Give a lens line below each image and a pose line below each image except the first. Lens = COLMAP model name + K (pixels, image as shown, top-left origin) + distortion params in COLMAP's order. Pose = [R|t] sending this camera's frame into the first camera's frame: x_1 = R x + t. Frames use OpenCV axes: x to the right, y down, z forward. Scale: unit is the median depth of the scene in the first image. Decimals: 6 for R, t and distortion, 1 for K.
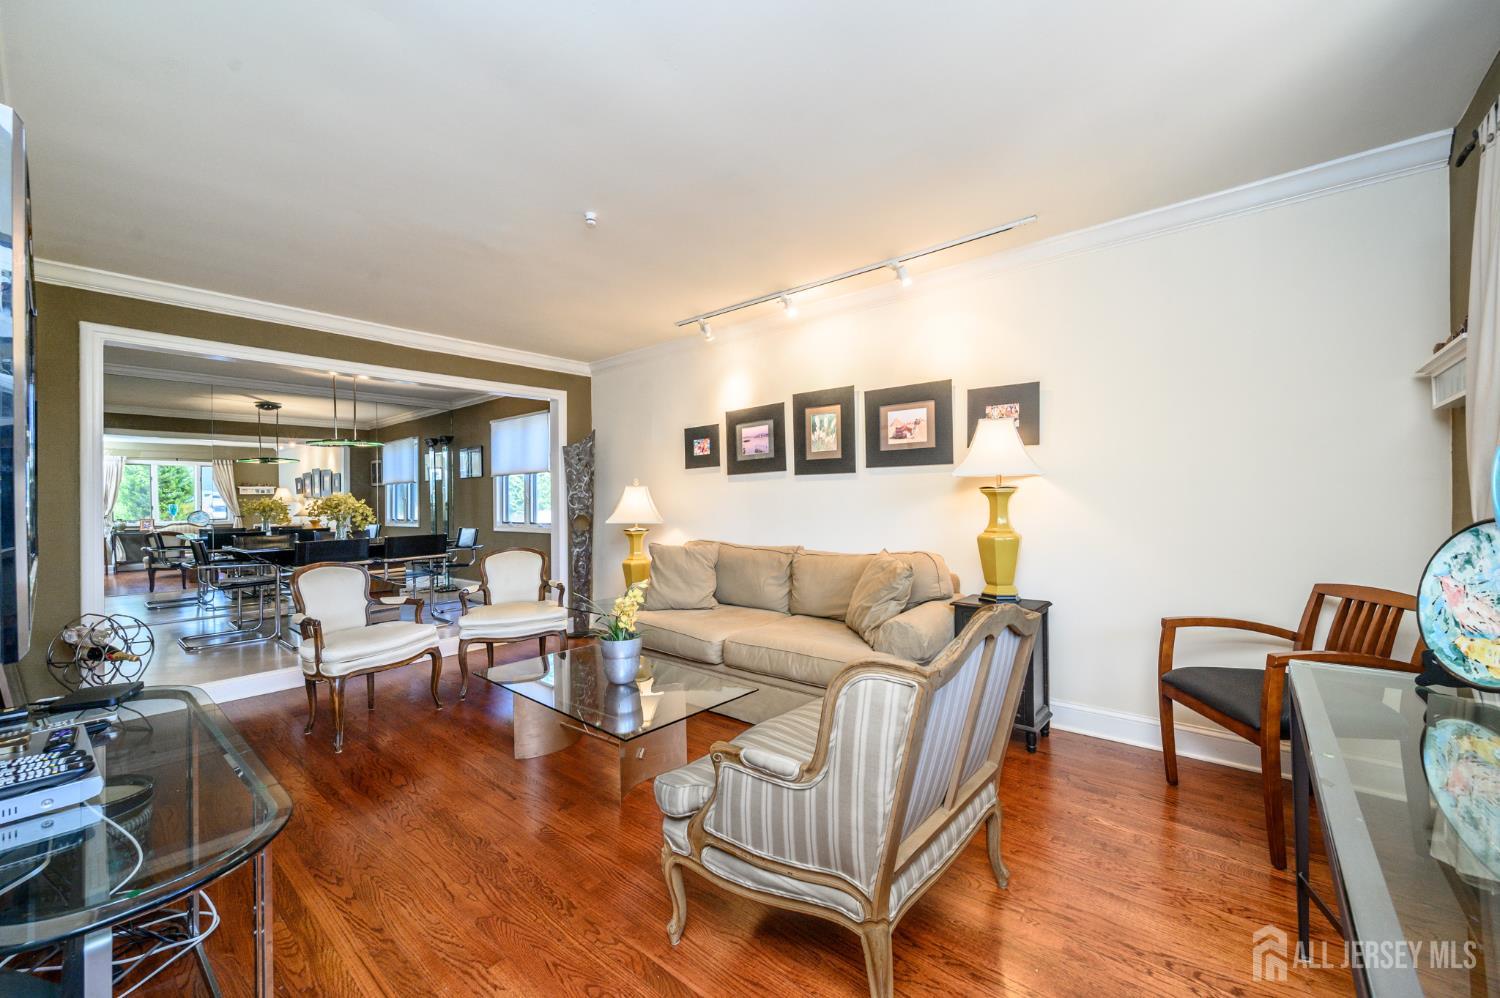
lens RADIAL K [[594.6, 0, 749.8], [0, 594.6, 498.9], [0, 0, 1]] dist [0.001019, -0.000827]
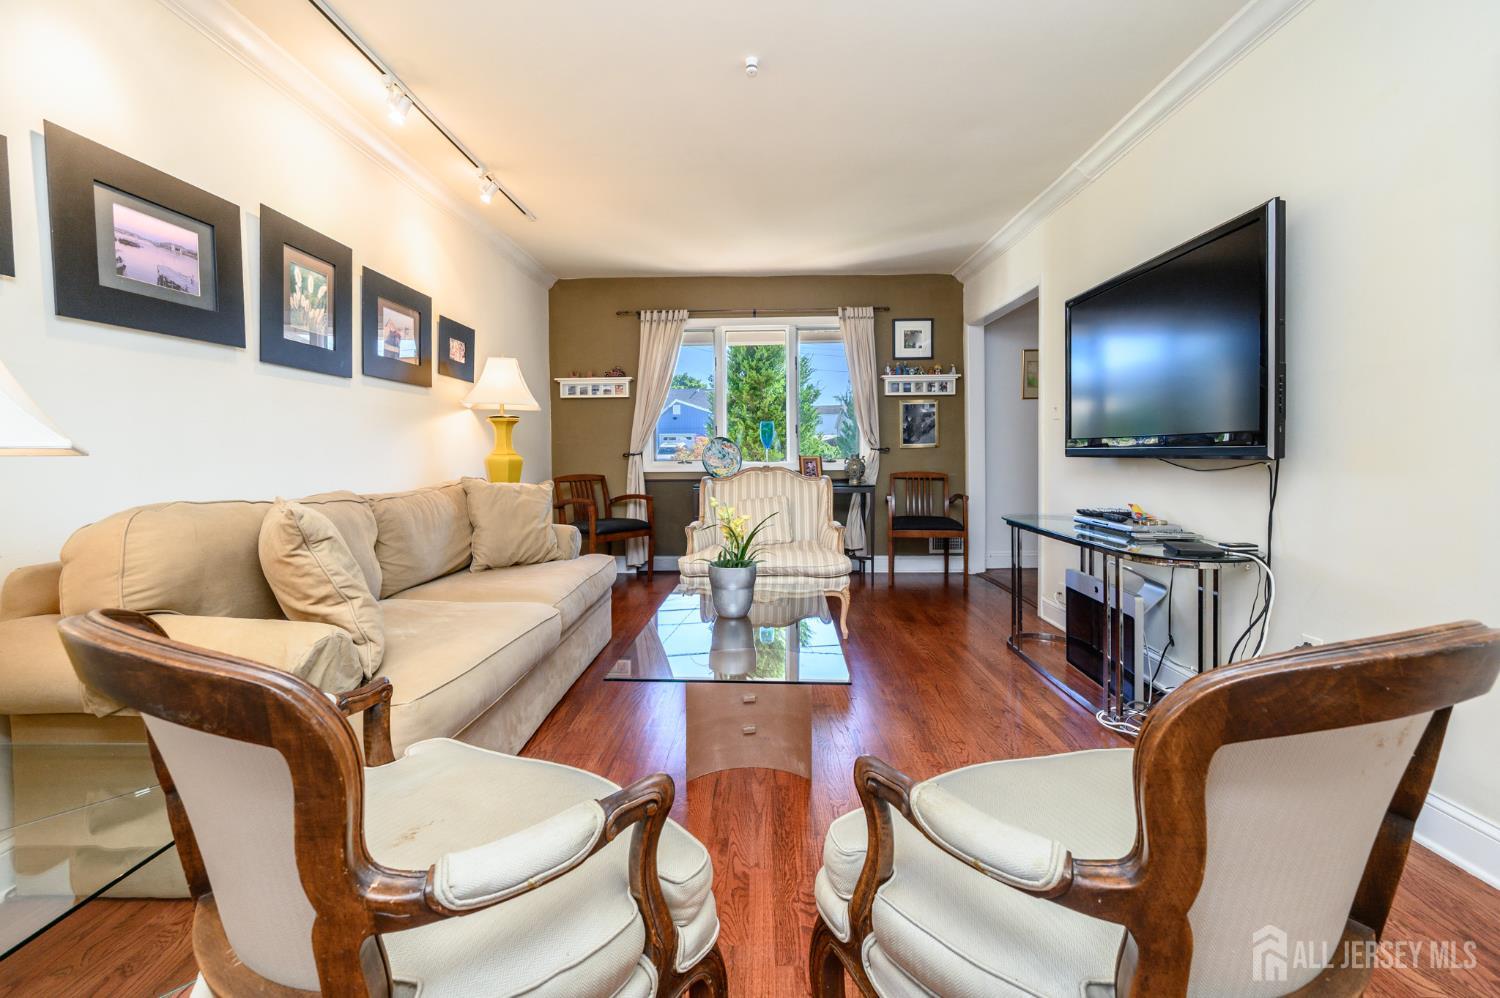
lens RADIAL K [[594.6, 0, 754.8], [0, 594.6, 456.2], [0, 0, 1]] dist [0.001019, -0.000827]
pose [[-0.619485, 0.008795, 0.784959, -0.601073], [0.006338, 0.999961, -0.006202, 0.047984], [-0.784983, 0.001133, -0.619516, 1.003736]]
